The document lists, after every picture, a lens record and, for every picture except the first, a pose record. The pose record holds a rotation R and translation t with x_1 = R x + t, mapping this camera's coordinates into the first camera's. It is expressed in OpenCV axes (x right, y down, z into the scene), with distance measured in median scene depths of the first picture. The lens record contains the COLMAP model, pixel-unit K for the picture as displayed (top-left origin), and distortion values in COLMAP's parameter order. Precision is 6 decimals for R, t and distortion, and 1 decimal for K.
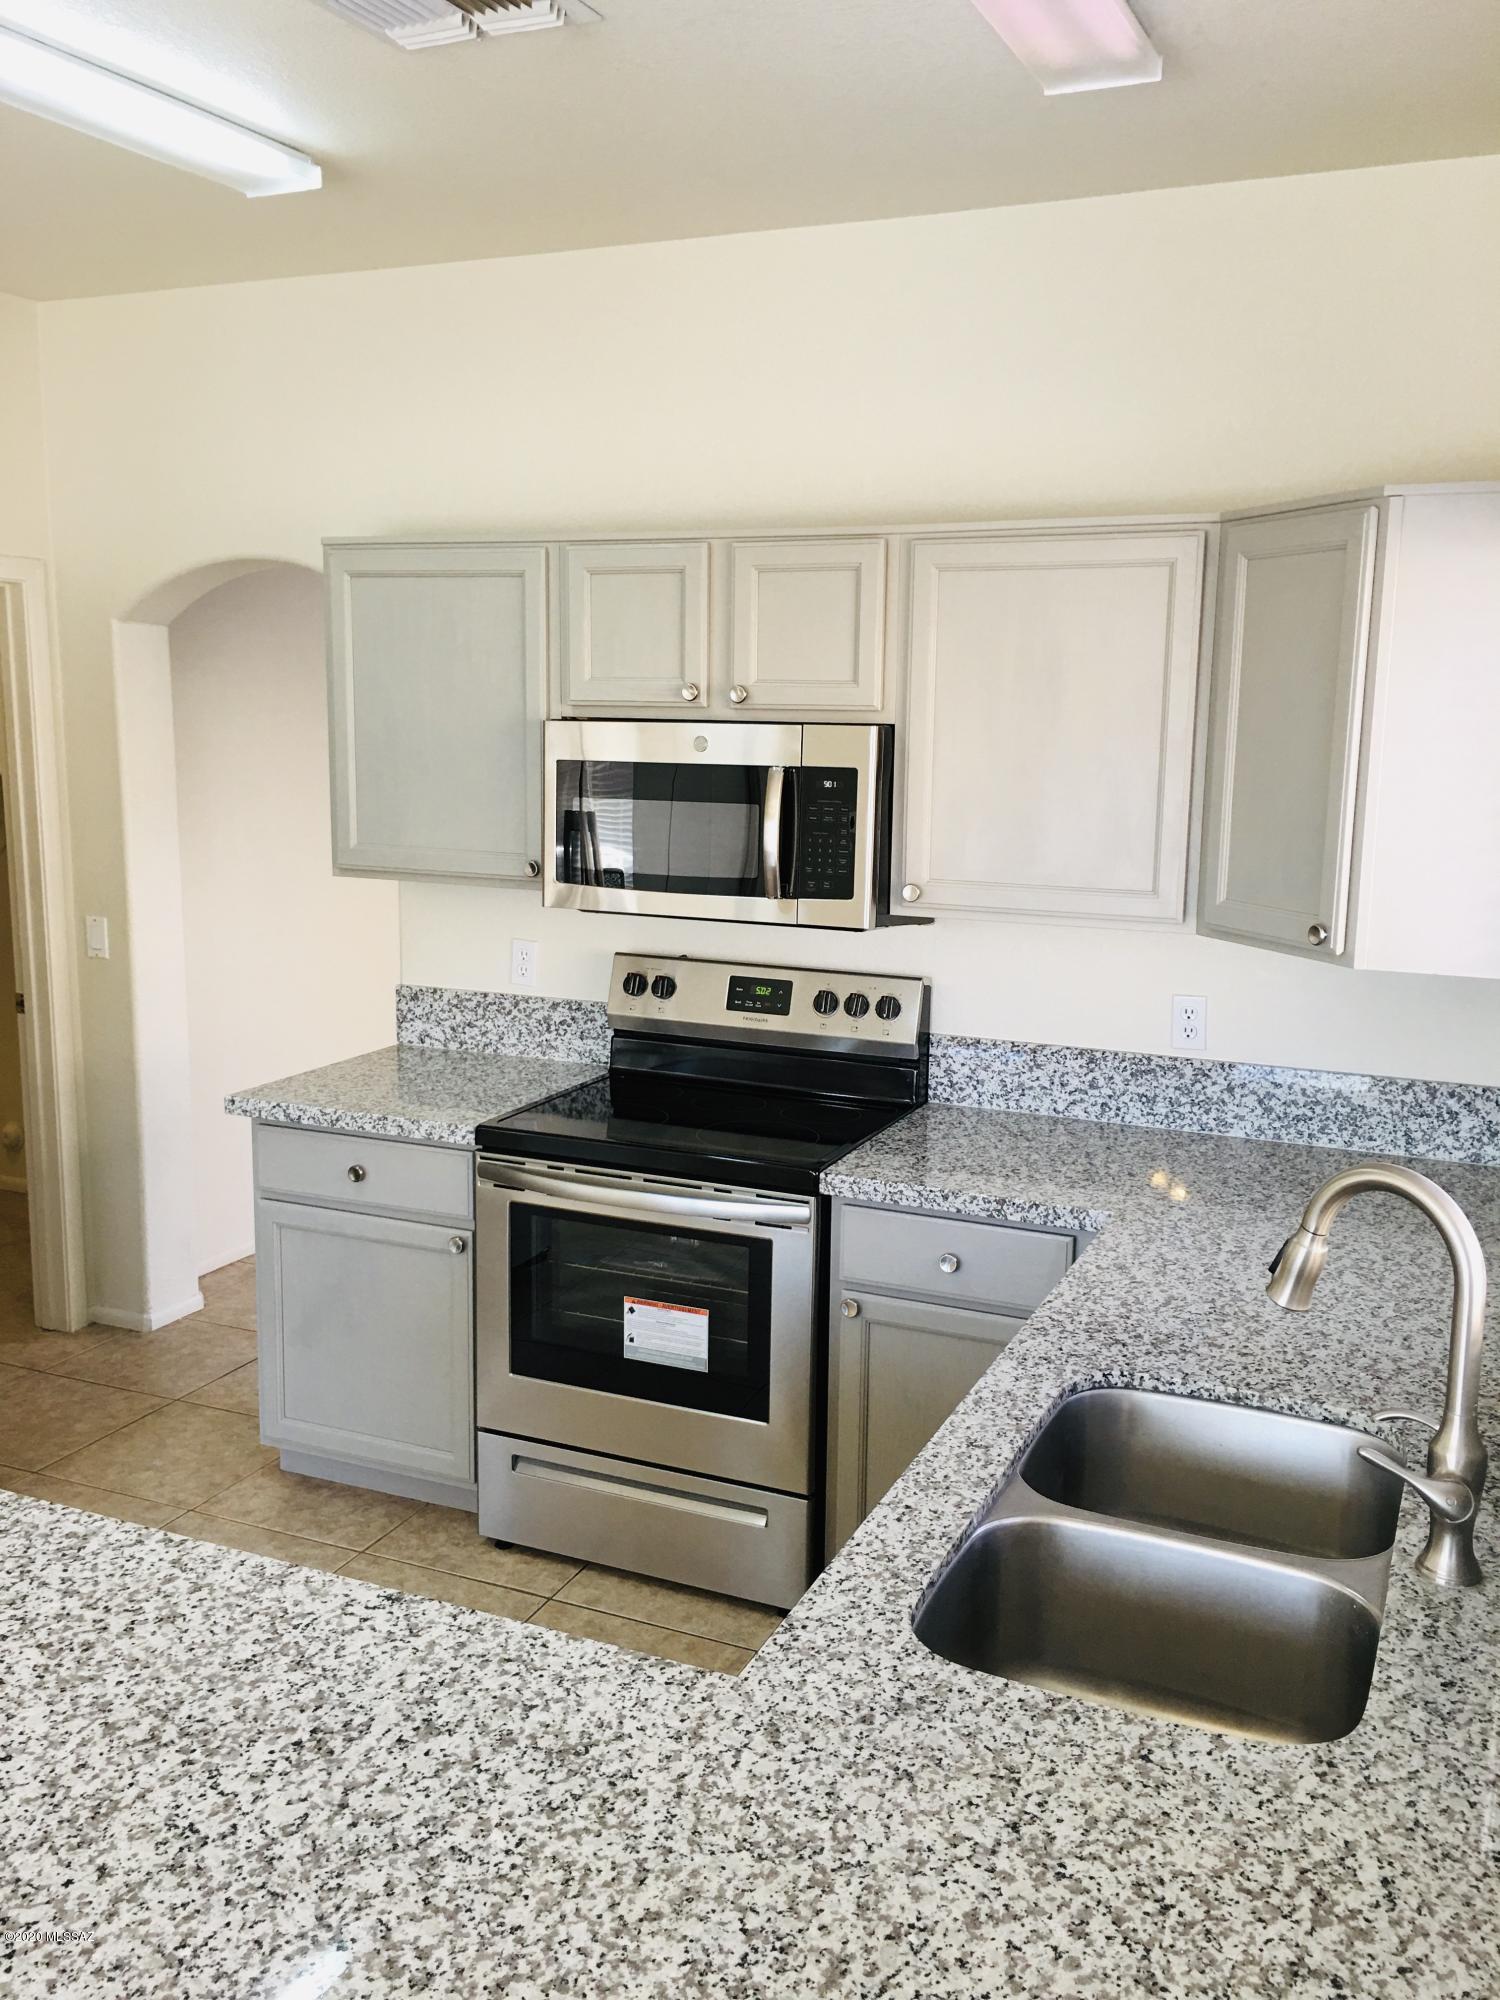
lens RADIAL K [[1690.1, 0, 767.3], [0, 1690.1, 986.8], [0, 0, 1]] dist [0.073646, -0.091341]
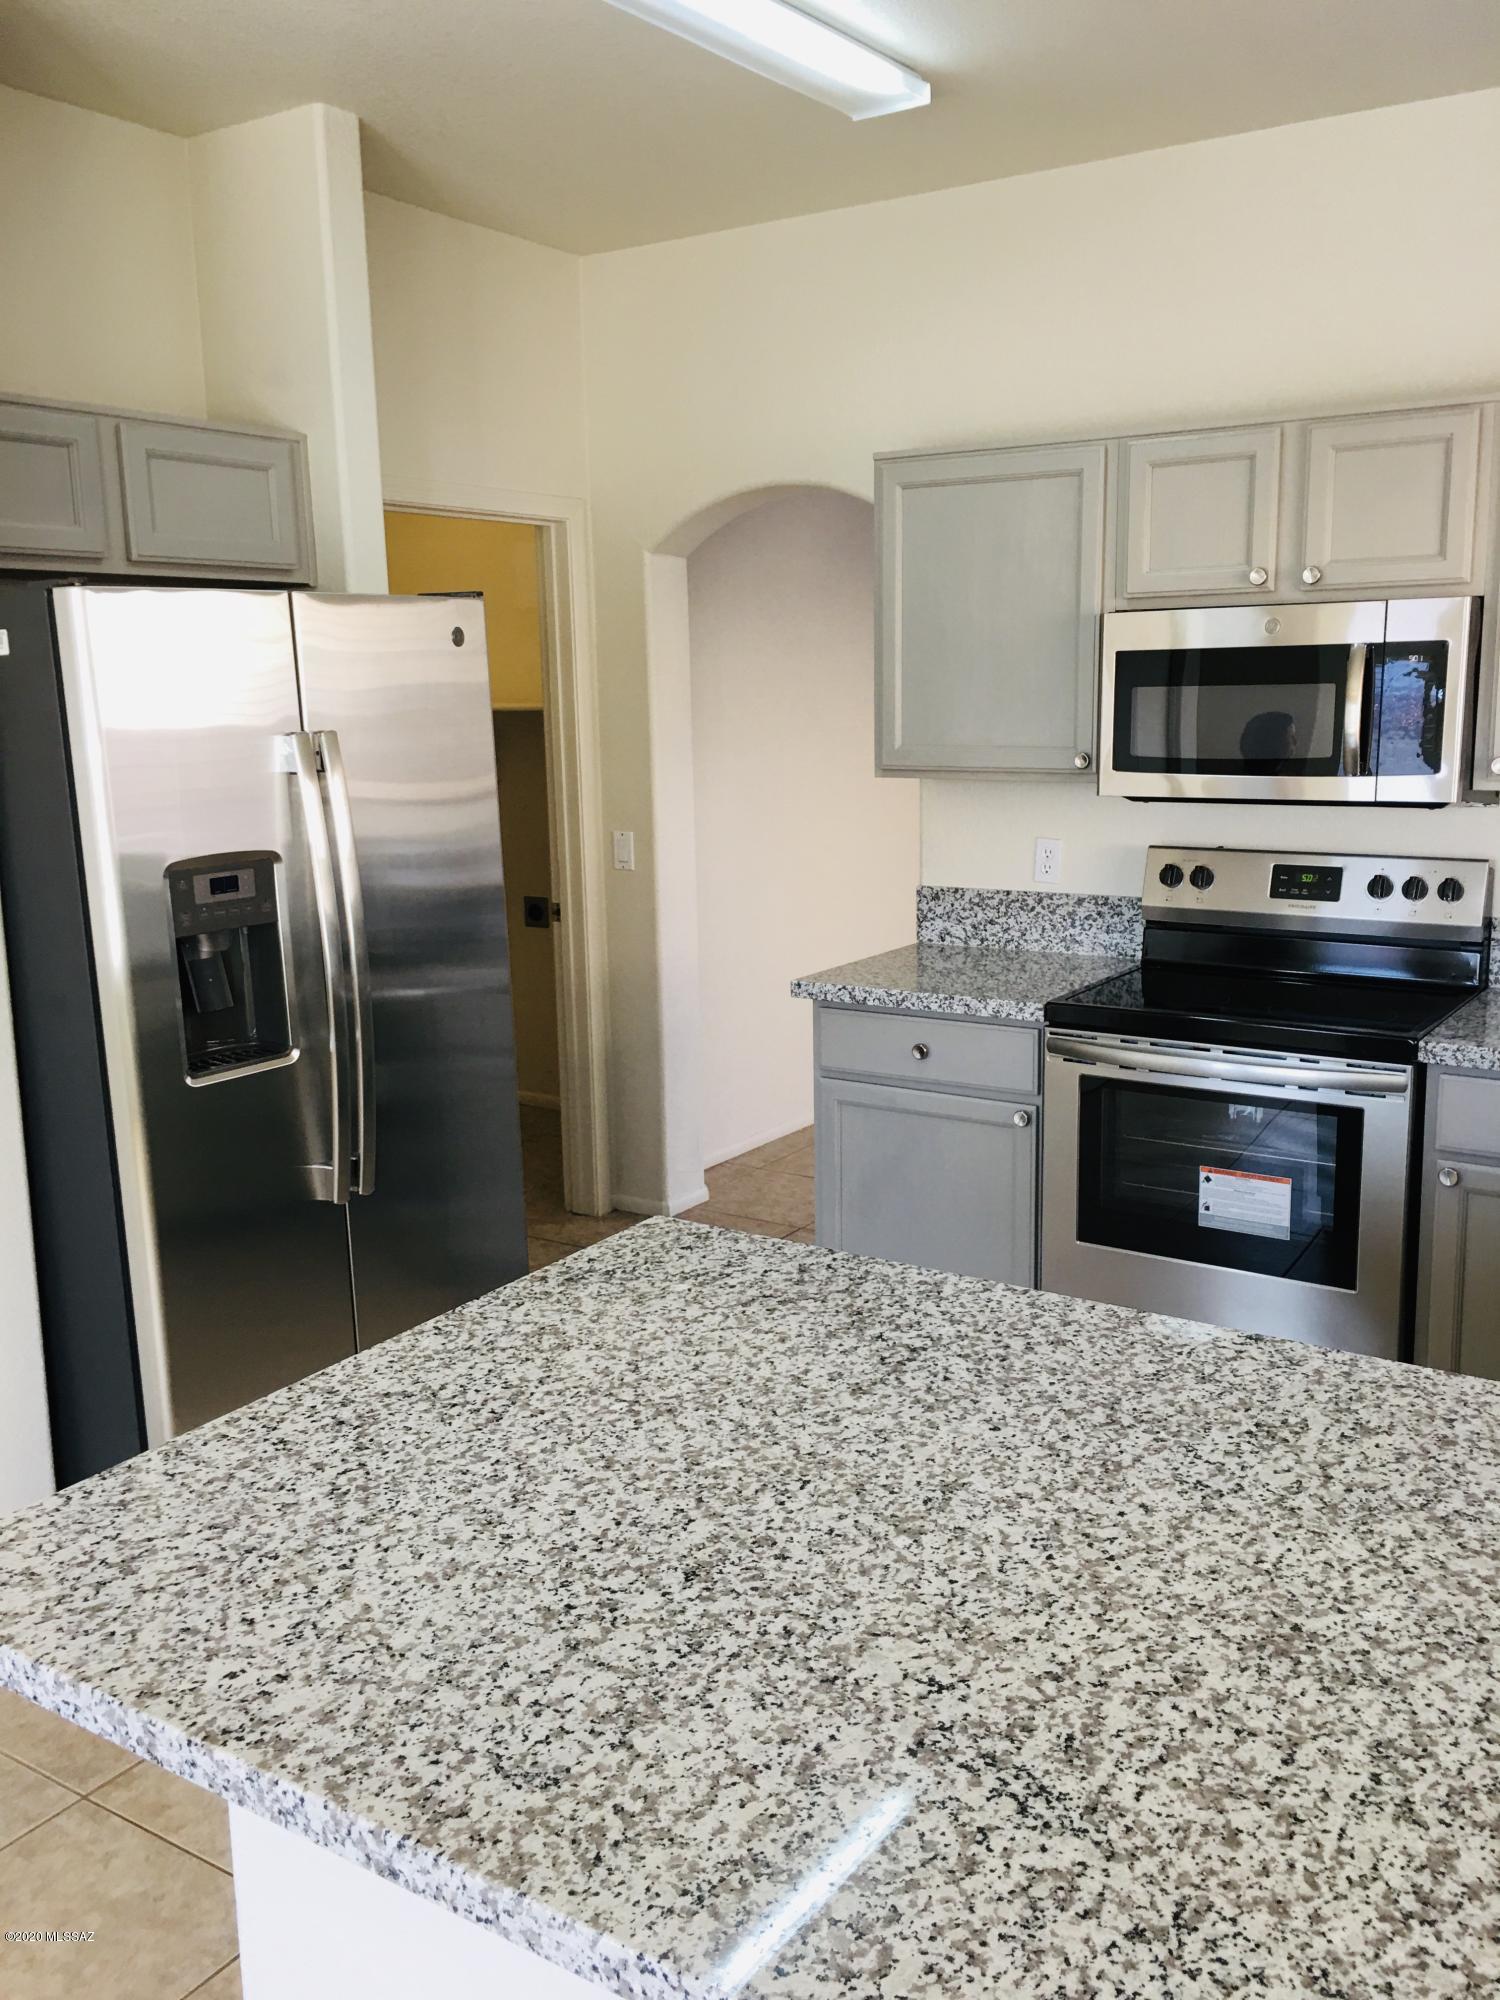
lens RADIAL K [[1690.1, 0, 780.8], [0, 1690.1, 981.5], [0, 0, 1]] dist [0.073646, -0.091341]
pose [[0.986988, -0.000940, -0.160789, -0.162906], [0.002766, 0.999934, 0.011137, 0.056036], [0.160768, -0.011437, 0.986926, -0.055857]]
